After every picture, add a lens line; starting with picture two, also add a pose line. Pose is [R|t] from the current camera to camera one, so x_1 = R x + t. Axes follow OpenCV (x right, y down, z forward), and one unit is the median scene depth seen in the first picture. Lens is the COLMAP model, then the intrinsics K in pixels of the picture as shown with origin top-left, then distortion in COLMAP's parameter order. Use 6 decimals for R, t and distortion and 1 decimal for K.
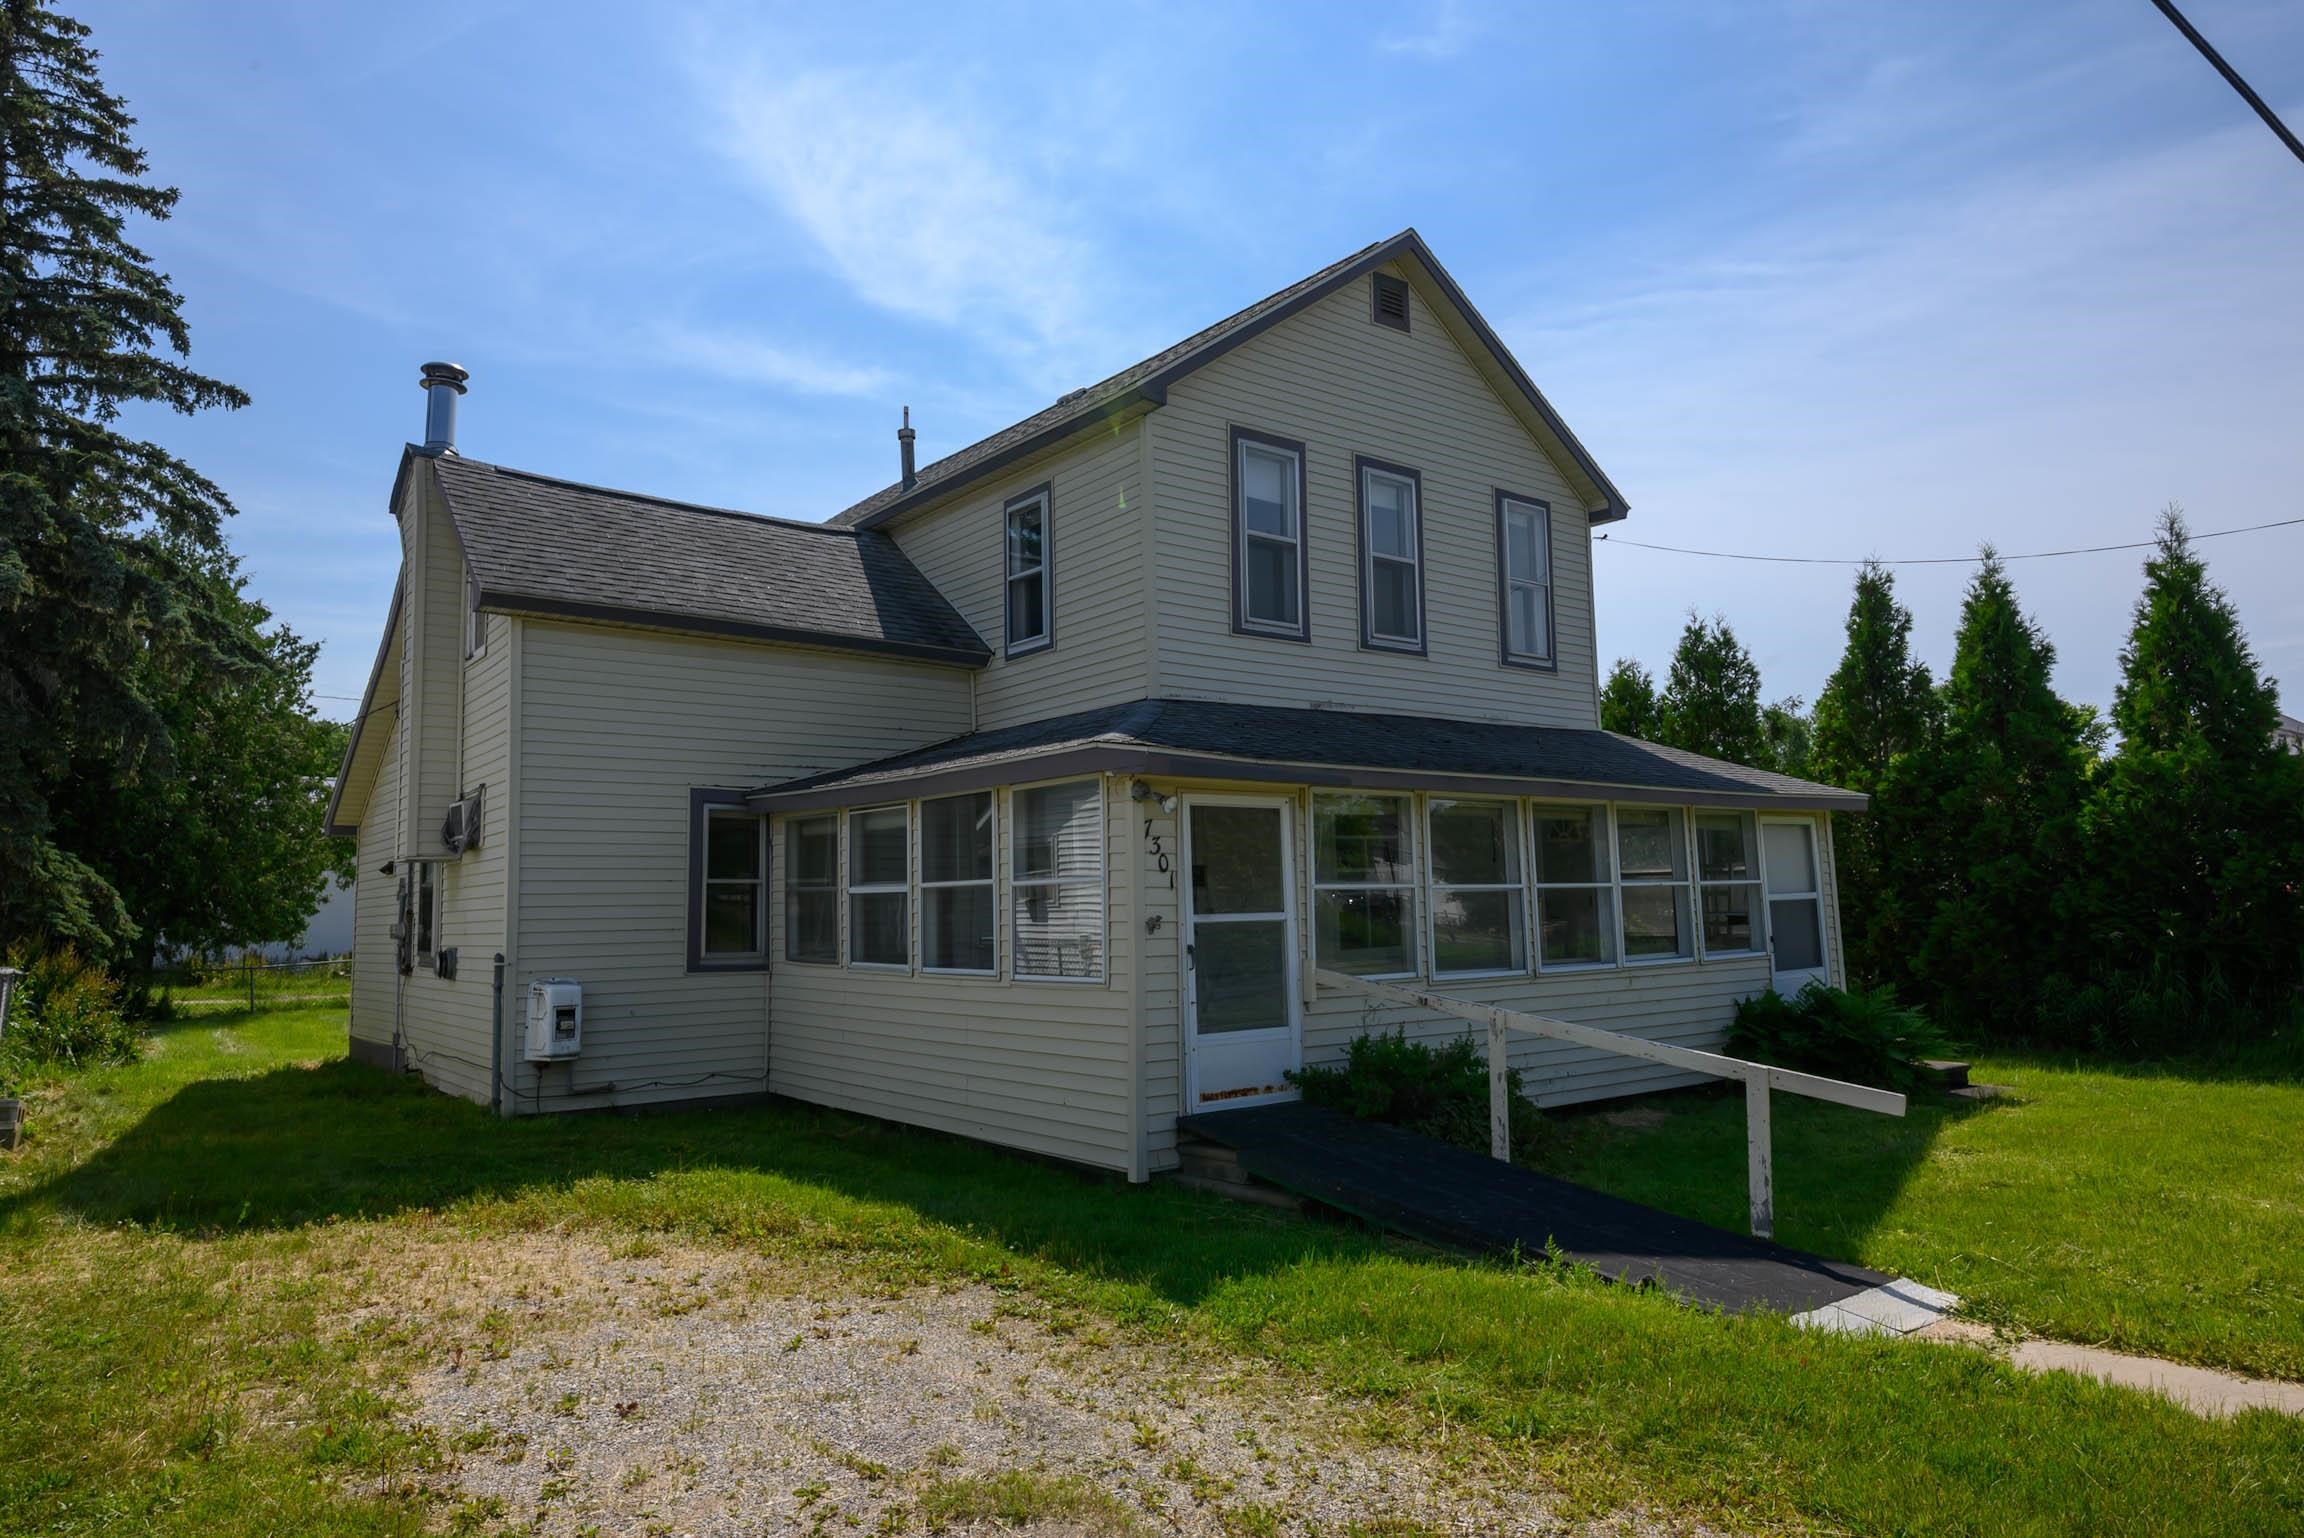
lens RADIAL K [[1443.0, 0, 1152.0], [0, 1443.0, 769.0], [0, 0, 1]] dist [0.000471, -0.000165]
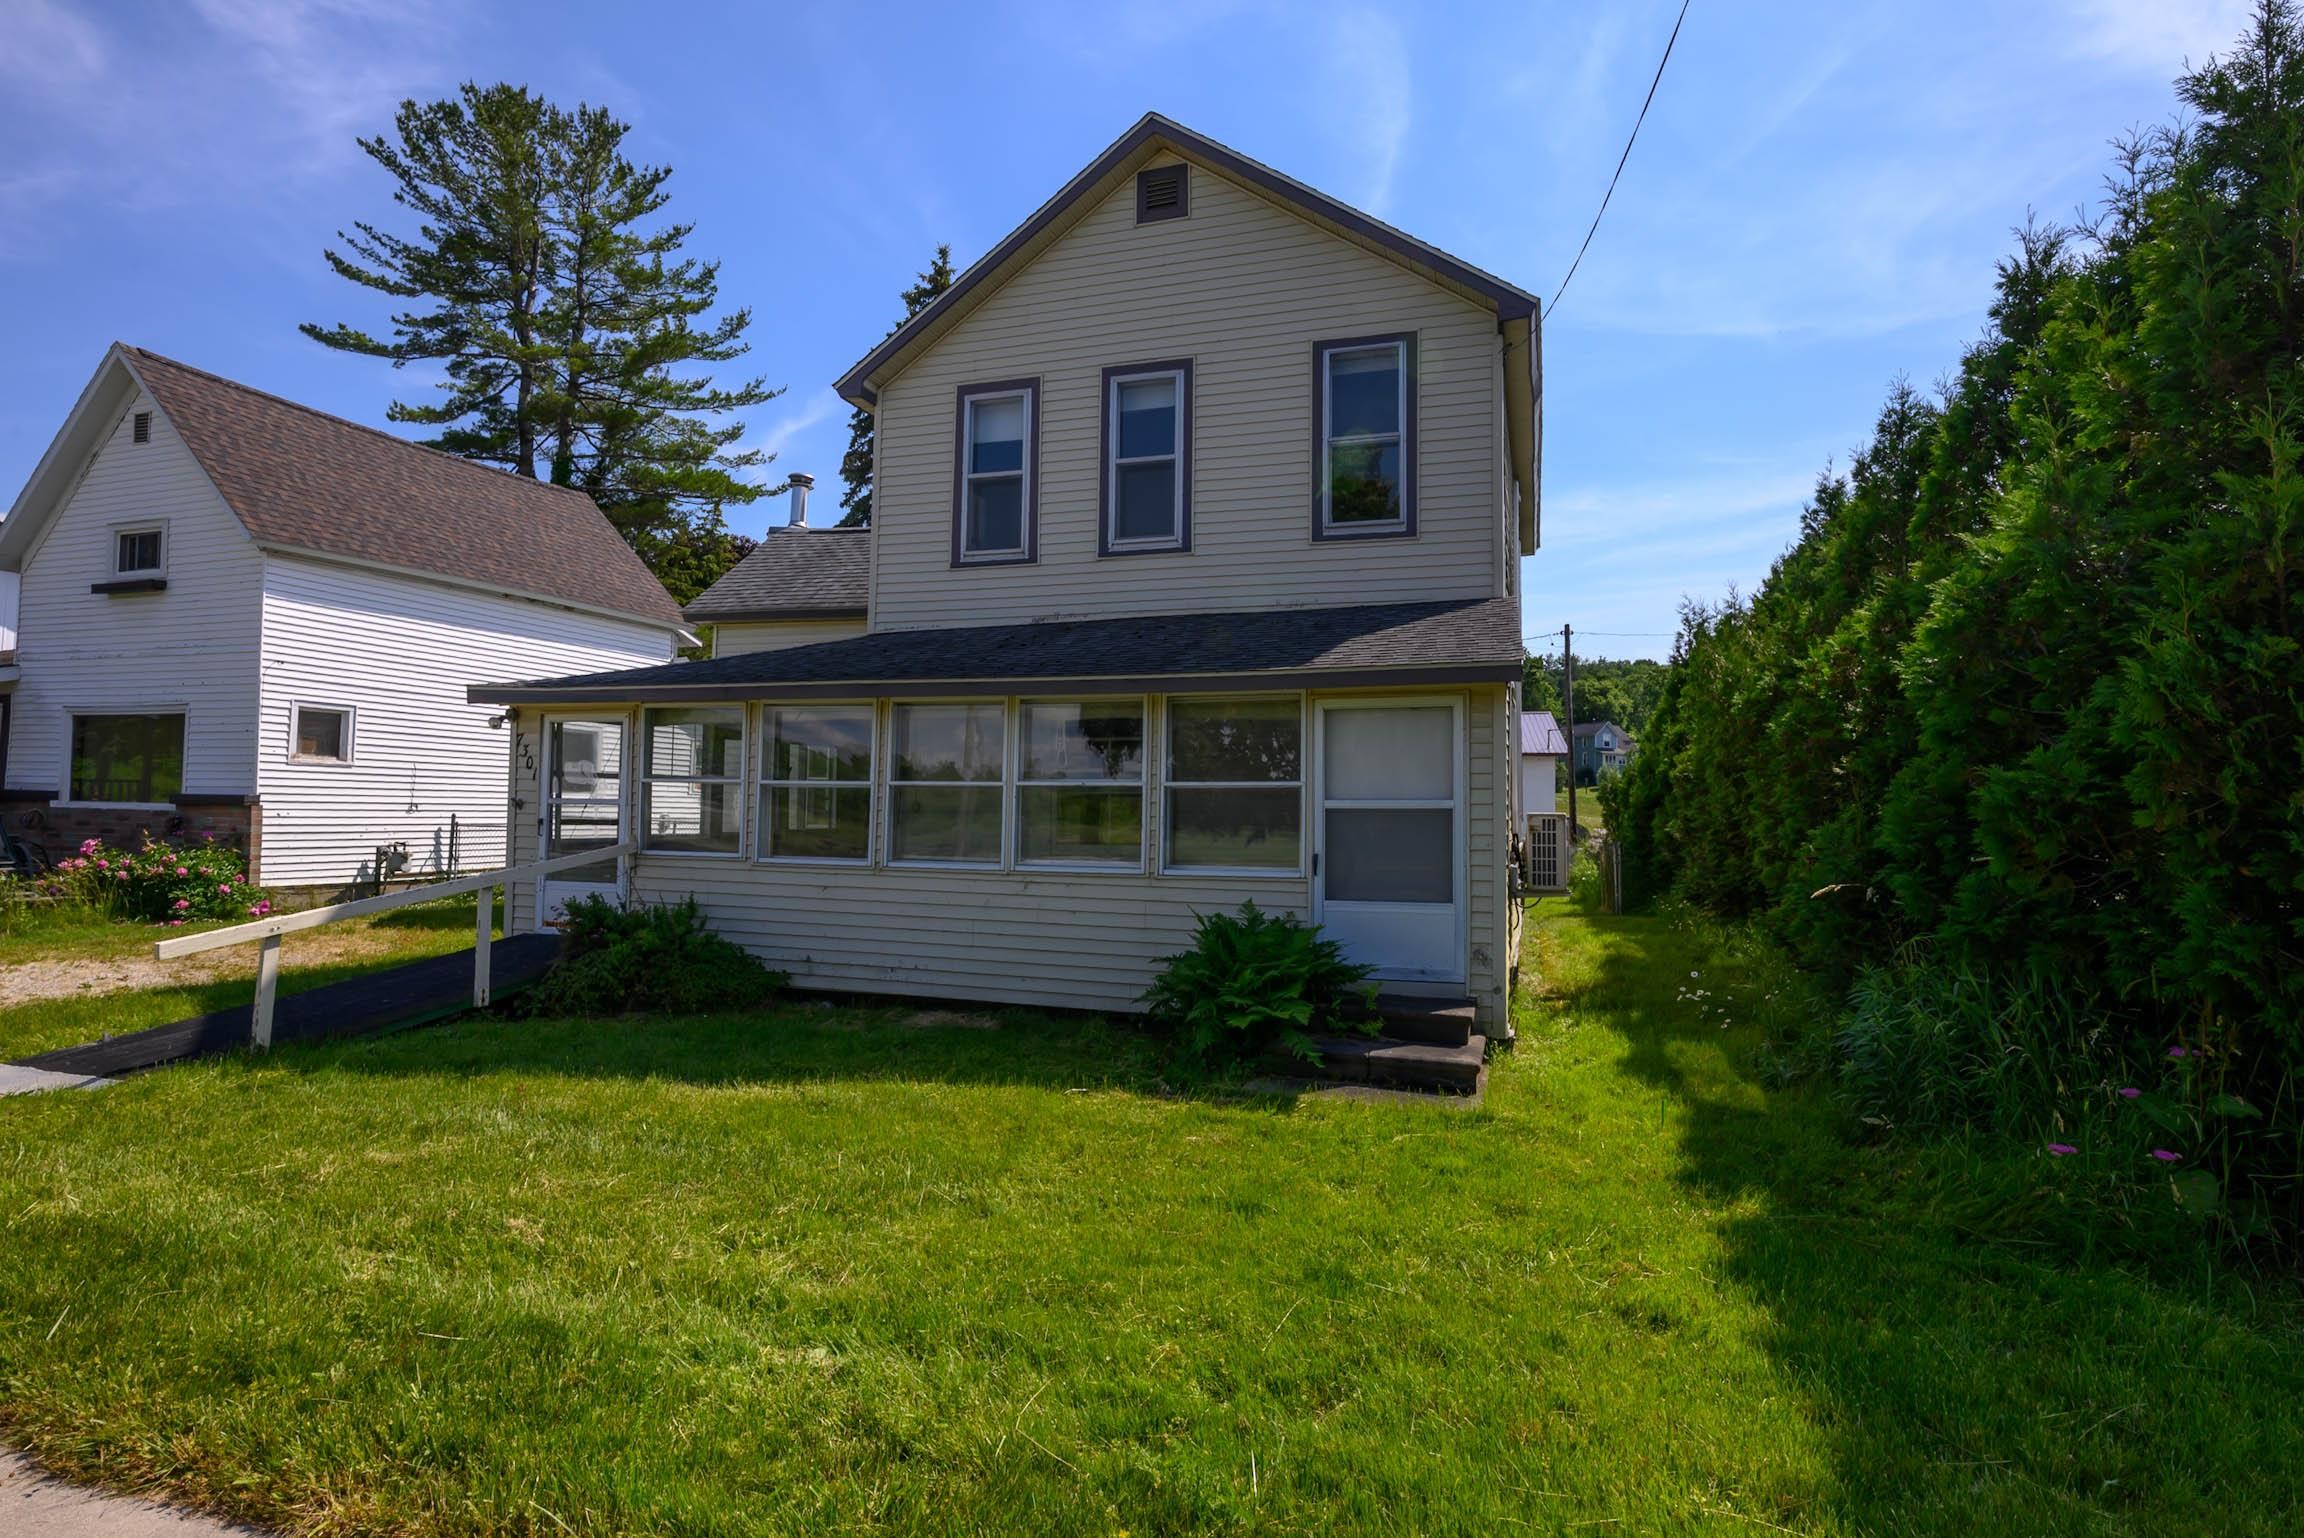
lens RADIAL K [[1164.7, 0, 1152.0], [0, 1164.7, 769.0], [0, 0, 1]] dist [0.000904, 0.000467]
pose [[0.546133, -0.005170, -0.837683, 0.881044], [0.054090, 0.998112, 0.029104, 0.046546], [0.835950, -0.061205, 0.545381, 0.575893]]
